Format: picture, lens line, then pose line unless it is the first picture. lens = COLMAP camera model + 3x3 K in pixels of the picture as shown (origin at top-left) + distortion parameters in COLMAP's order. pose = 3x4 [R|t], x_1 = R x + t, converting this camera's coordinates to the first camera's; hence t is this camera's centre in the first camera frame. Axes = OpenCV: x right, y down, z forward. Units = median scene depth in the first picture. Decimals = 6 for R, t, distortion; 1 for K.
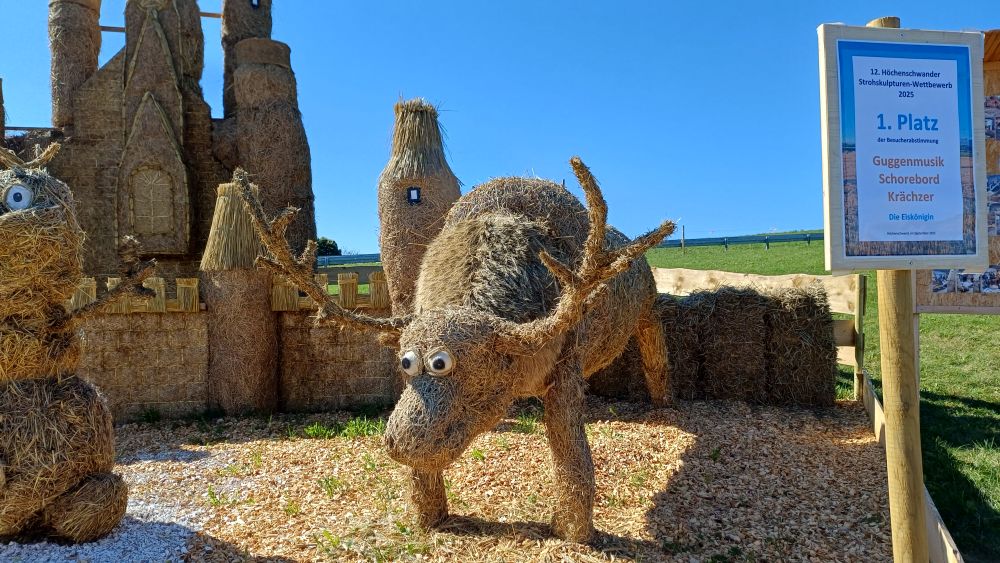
lens RADIAL K [[724.5, 0, 500.0], [0, 724.5, 281.5], [0, 0, 1]] dist [0.088948, -0.097861]
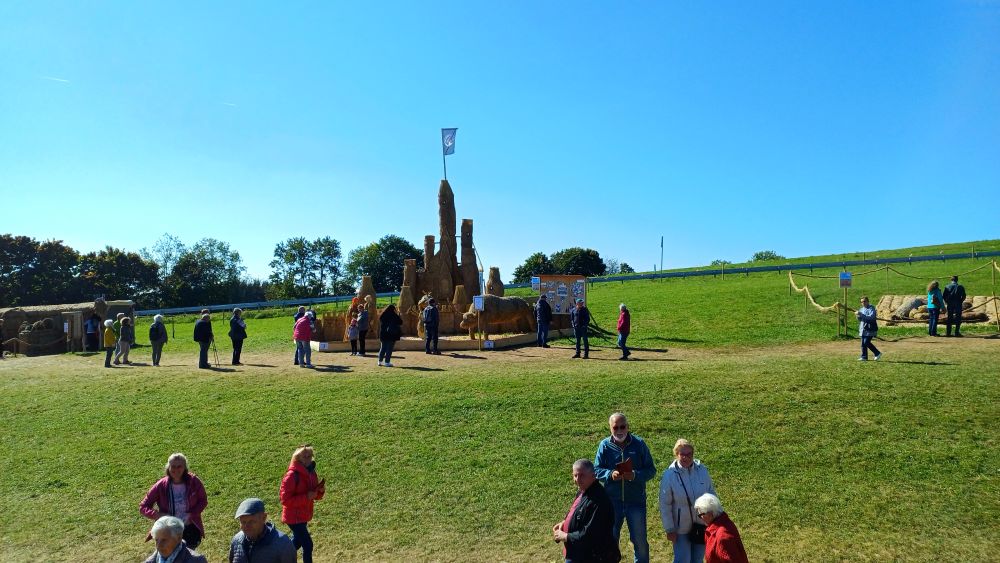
lens RADIAL K [[724.5, 0, 500.0], [0, 724.5, 281.5], [0, 0, 1]] dist [0.088948, -0.097861]
pose [[0.918253, -0.009935, -0.395870, 1.768052], [0.010177, 0.999947, -0.001489, -0.150567], [0.395863, -0.002661, 0.918306, -3.259519]]
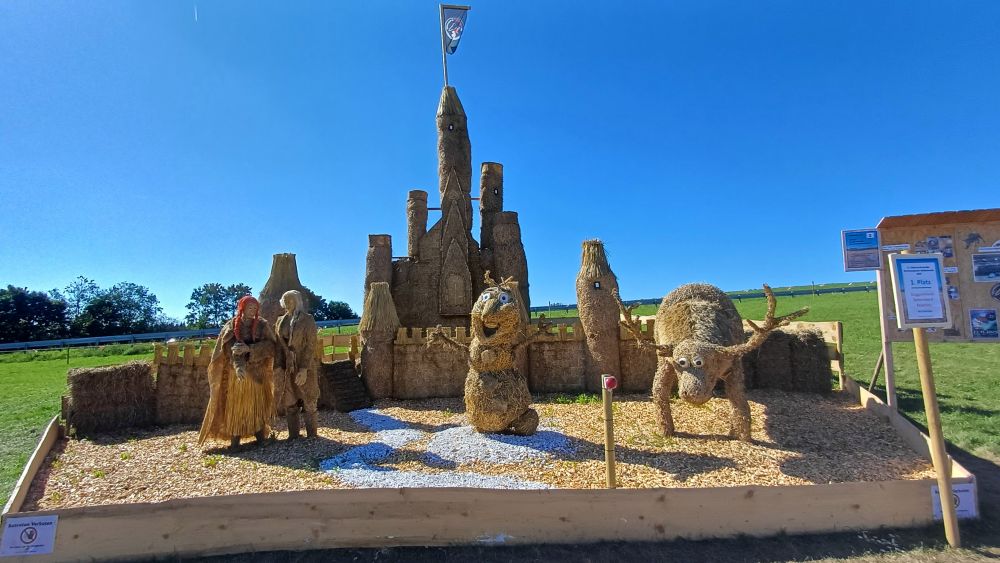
lens RADIAL K [[446.6, 0, 483.0], [0, 446.6, 278.9], [0, 0, 1]] dist [0.003419, -0.000187]
pose [[0.988730, -0.024285, -0.147730, -0.245841], [0.009150, 0.994713, -0.102281, -0.010383], [0.149433, 0.099776, 0.983725, -0.285351]]
